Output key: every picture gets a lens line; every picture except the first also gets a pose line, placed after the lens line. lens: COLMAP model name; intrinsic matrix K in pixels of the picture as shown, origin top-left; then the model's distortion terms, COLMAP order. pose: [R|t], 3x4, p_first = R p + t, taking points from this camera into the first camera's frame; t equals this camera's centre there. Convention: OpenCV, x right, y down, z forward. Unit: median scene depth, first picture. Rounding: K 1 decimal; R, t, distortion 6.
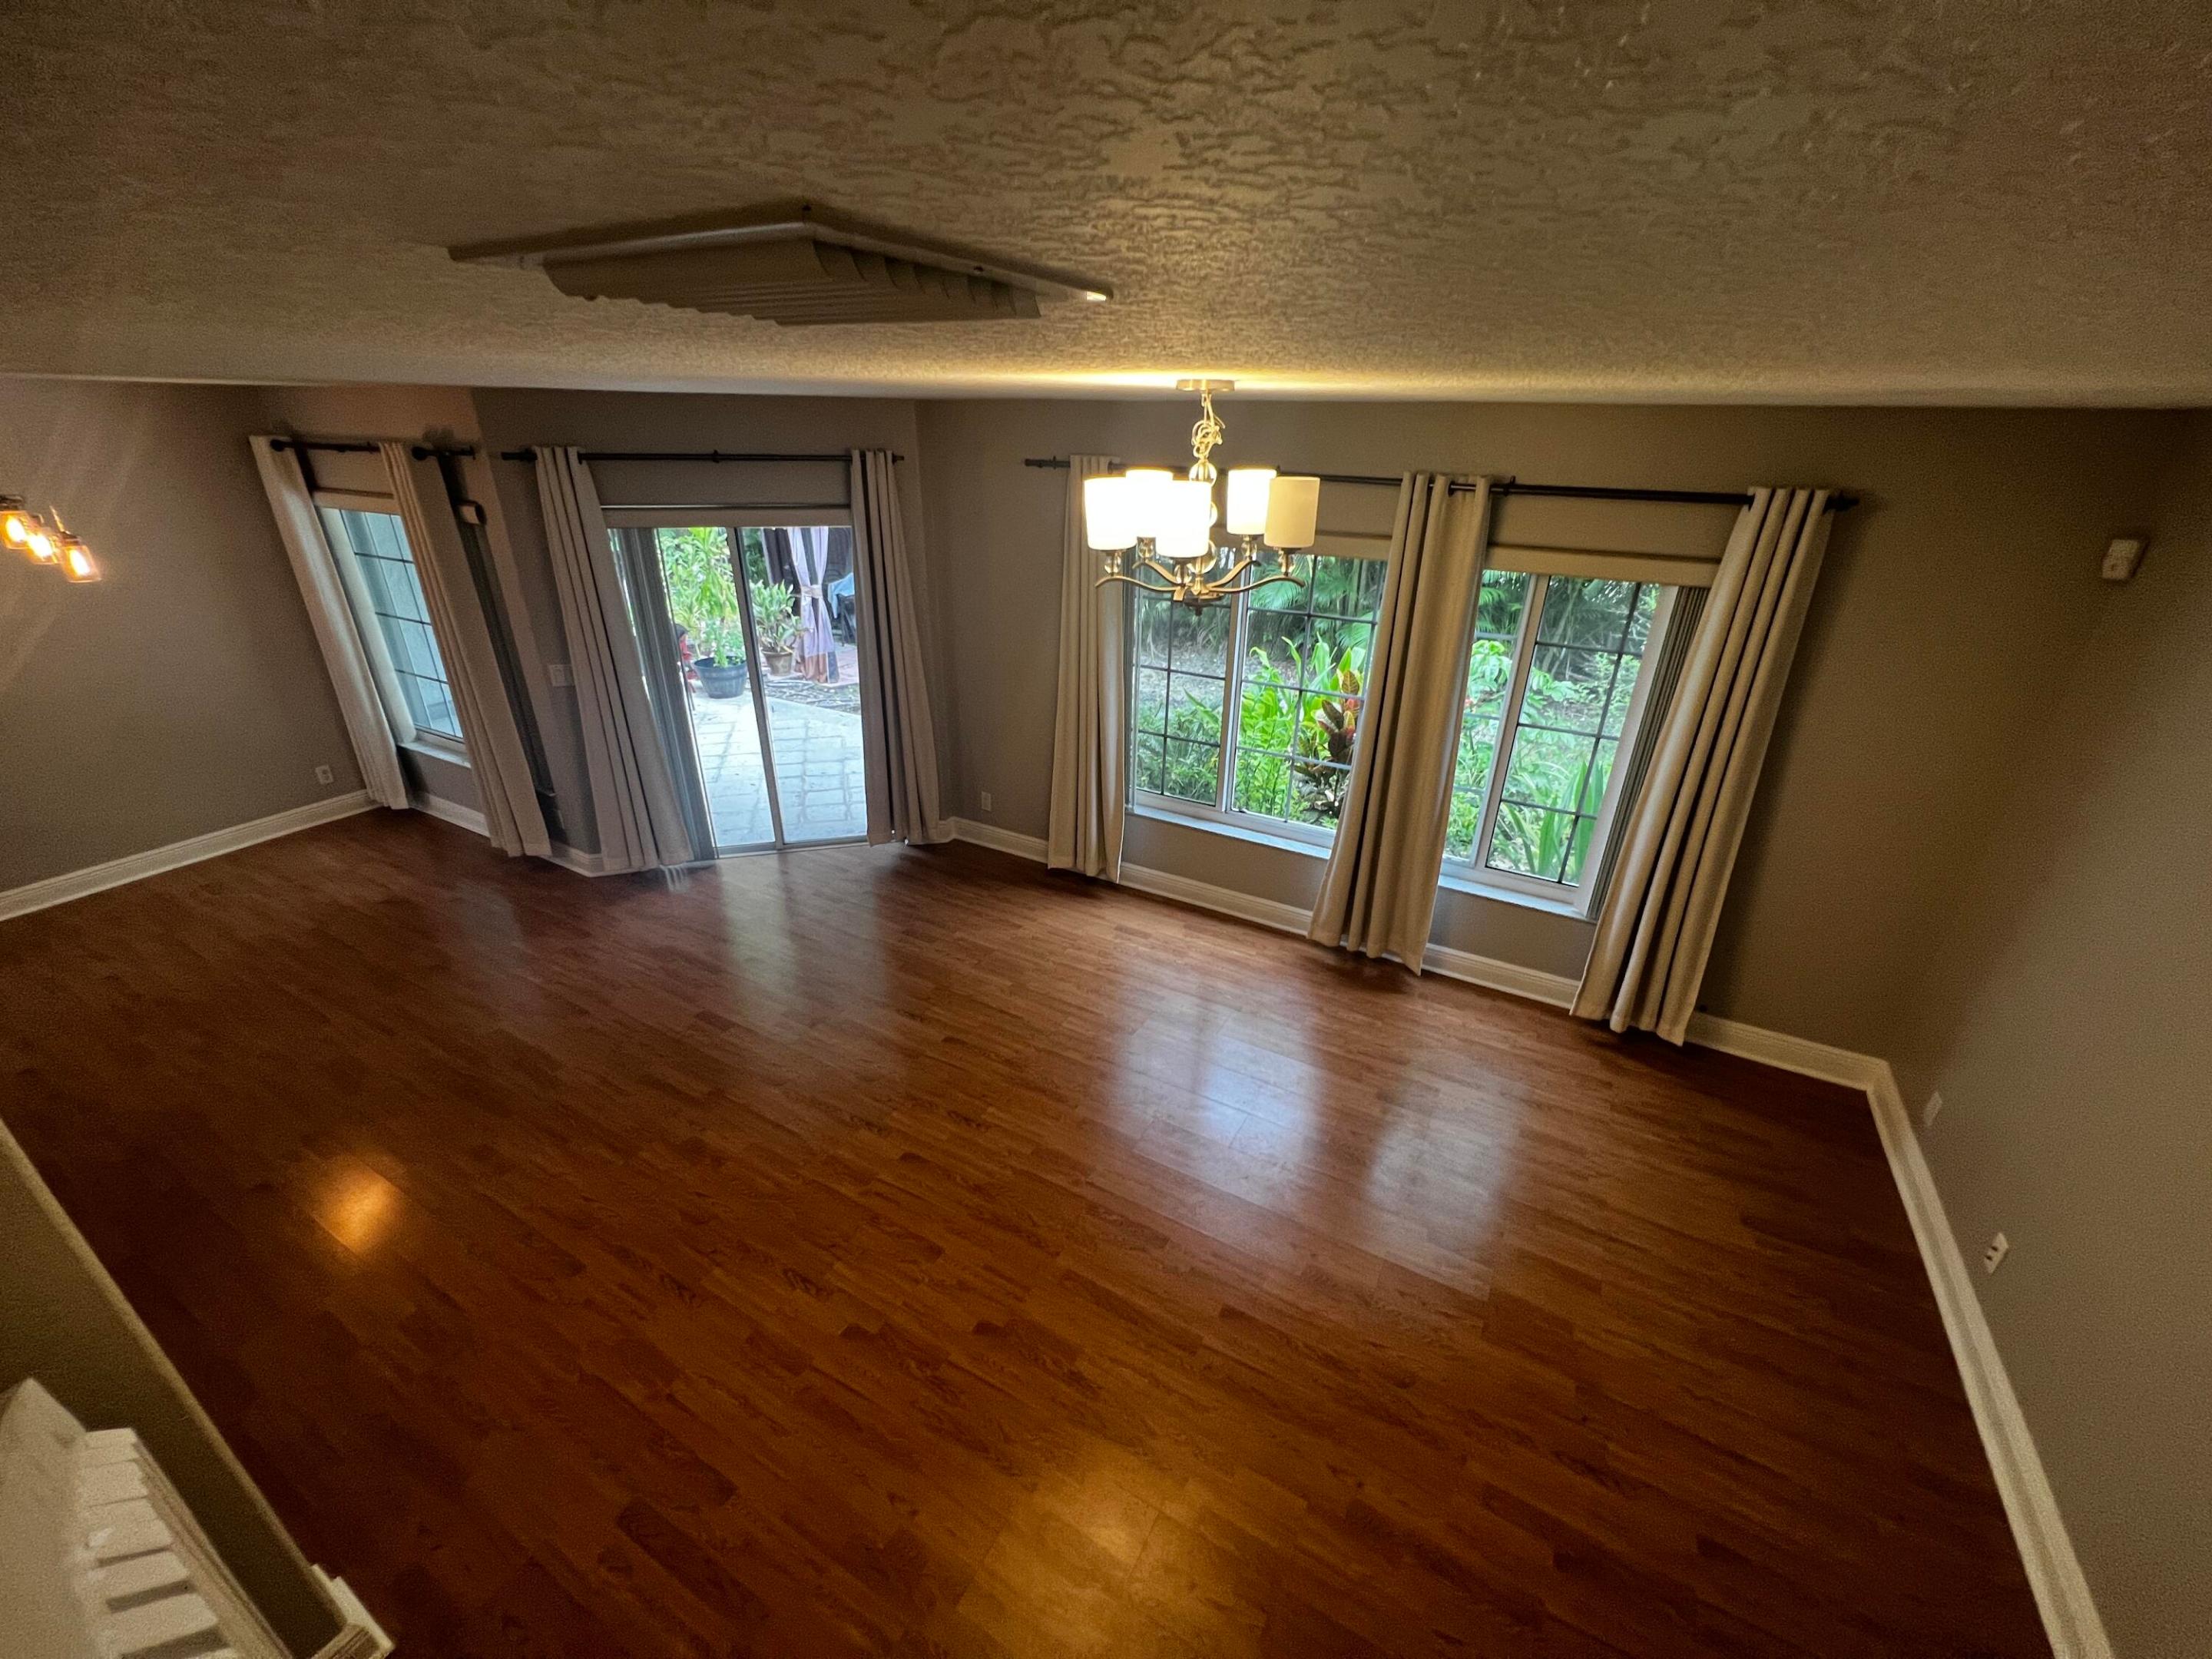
lens RADIAL K [[886.2, 0, 1099.1], [0, 886.2, 829.1], [0, 0, 1]] dist [0.000248, 0.000134]
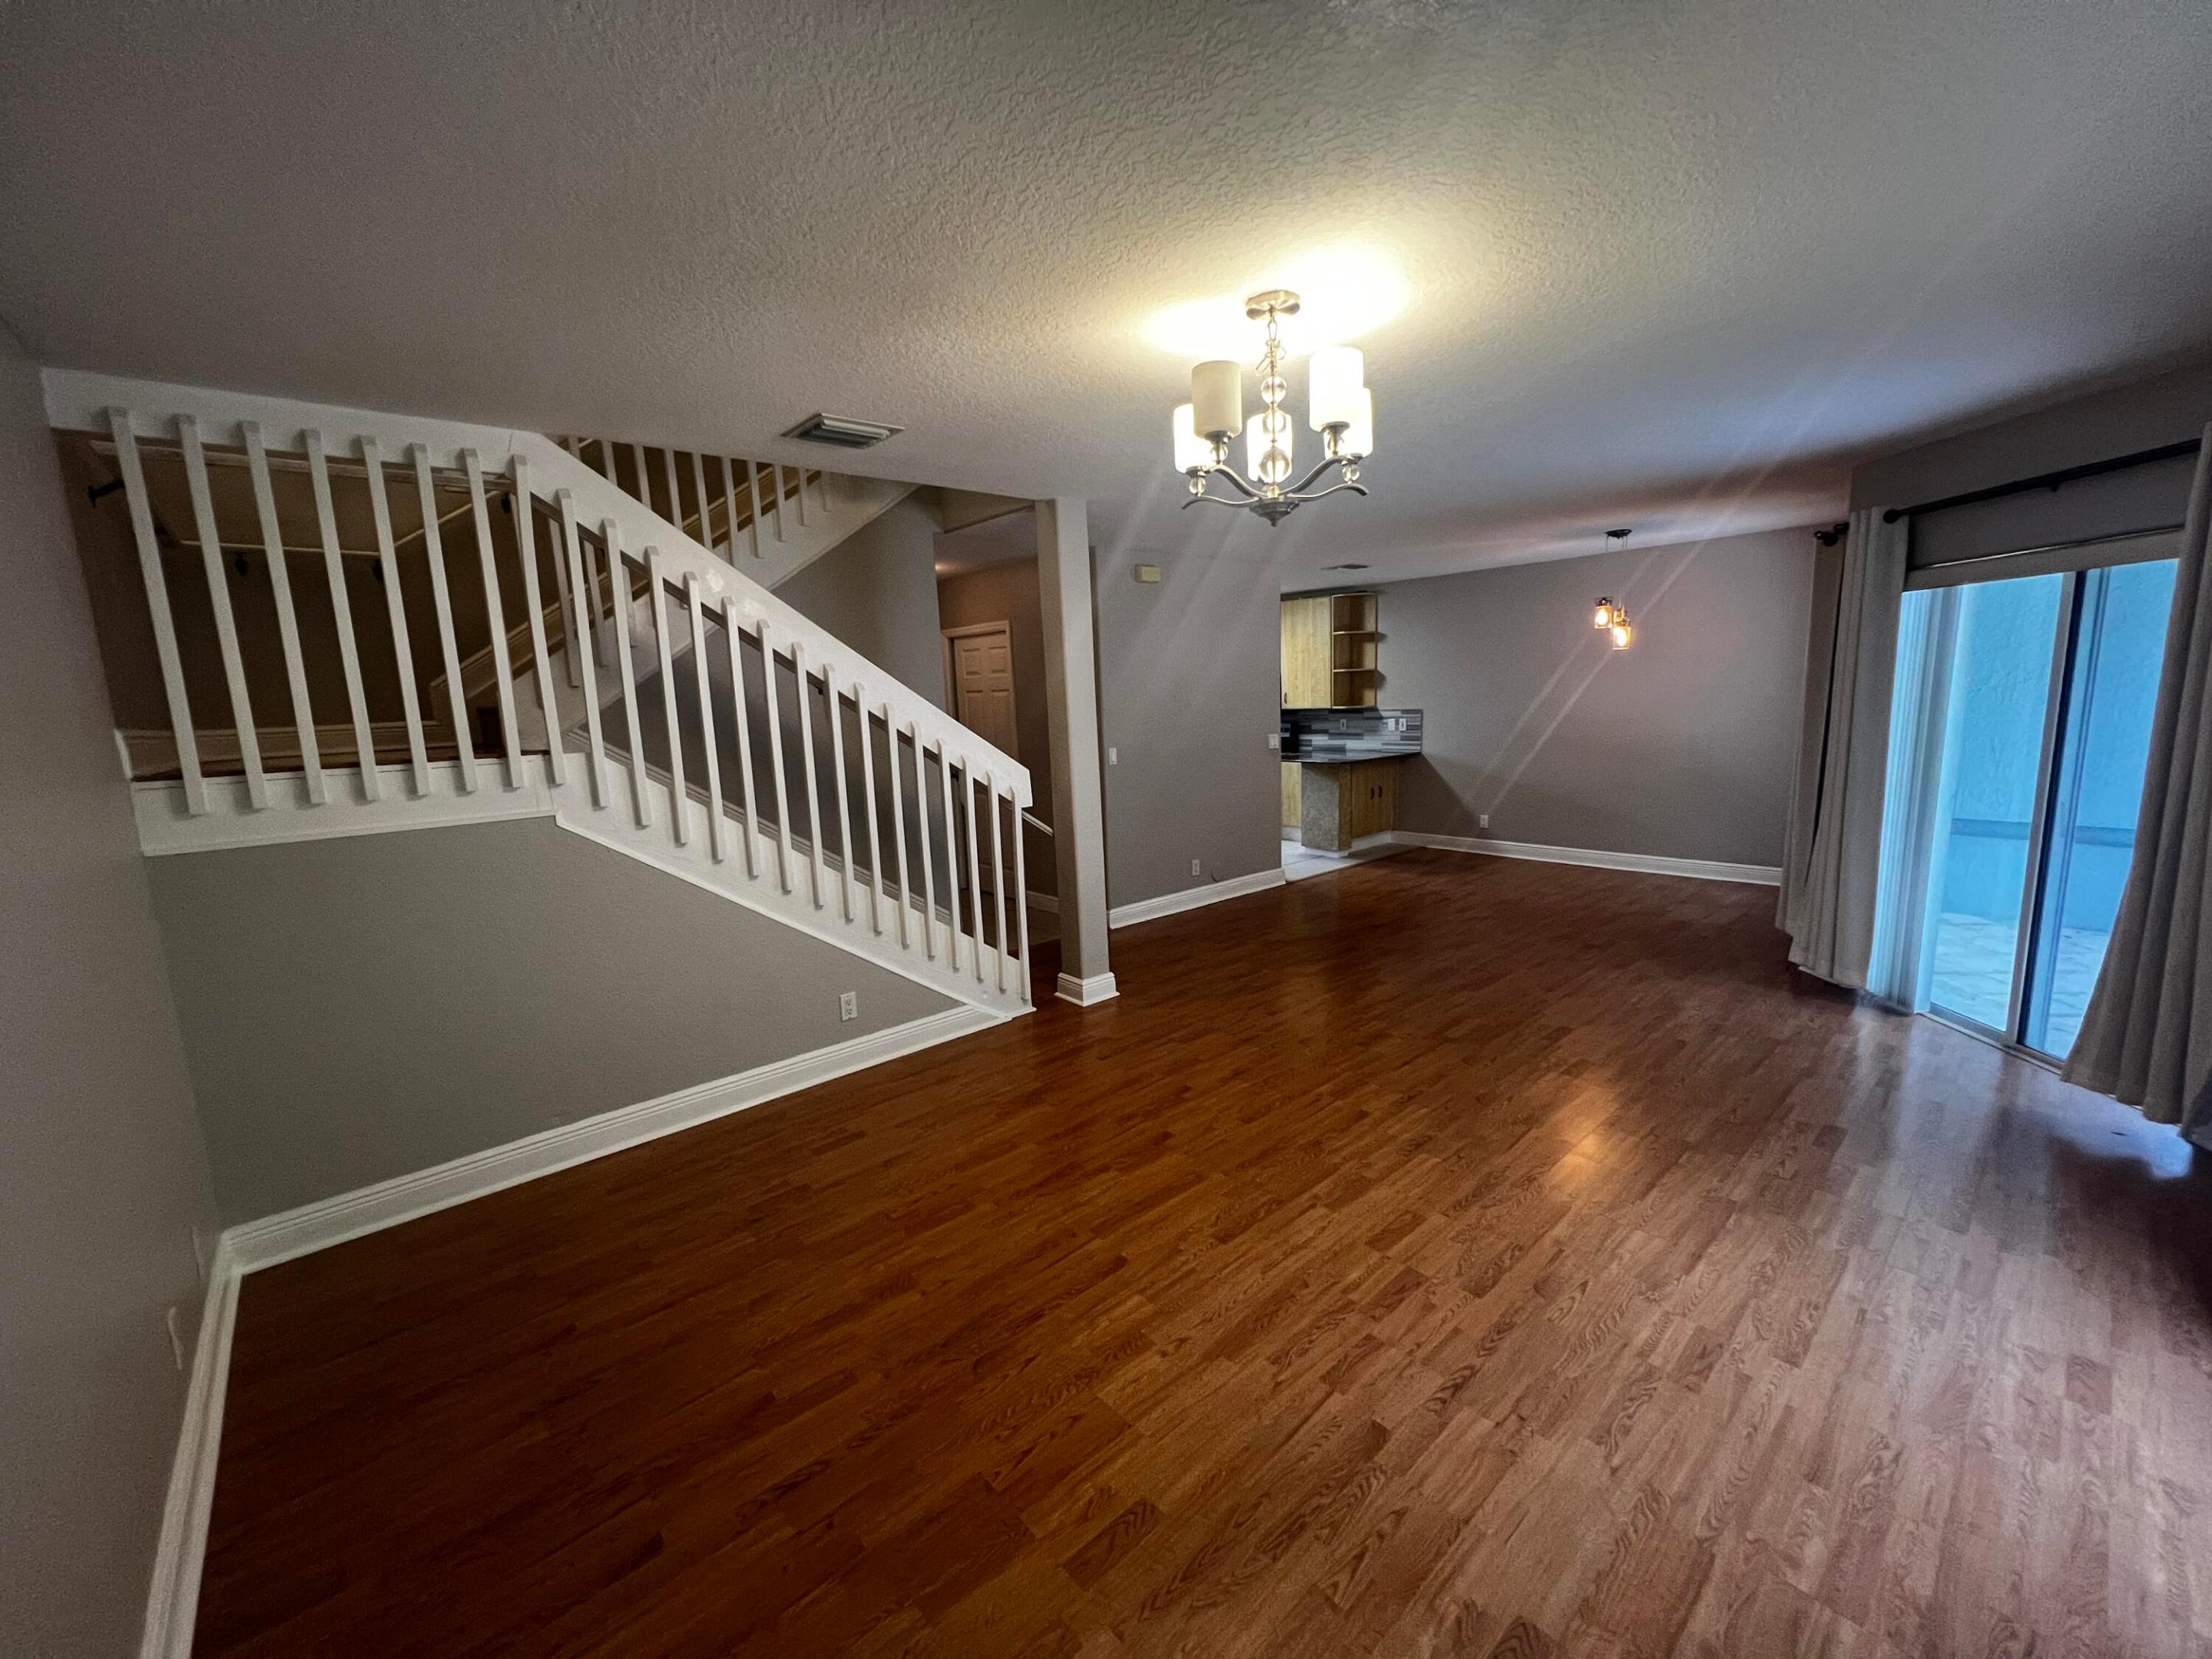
lens RADIAL K [[886.2, 0, 1099.1], [0, 886.2, 829.1], [0, 0, 1]] dist [0.000248, 0.000134]
pose [[-0.327565, 0.144282, -0.933747, 0.927454], [-0.363159, 0.893127, 0.265404, -0.102047], [0.872248, 0.426035, -0.240160, 0.970220]]
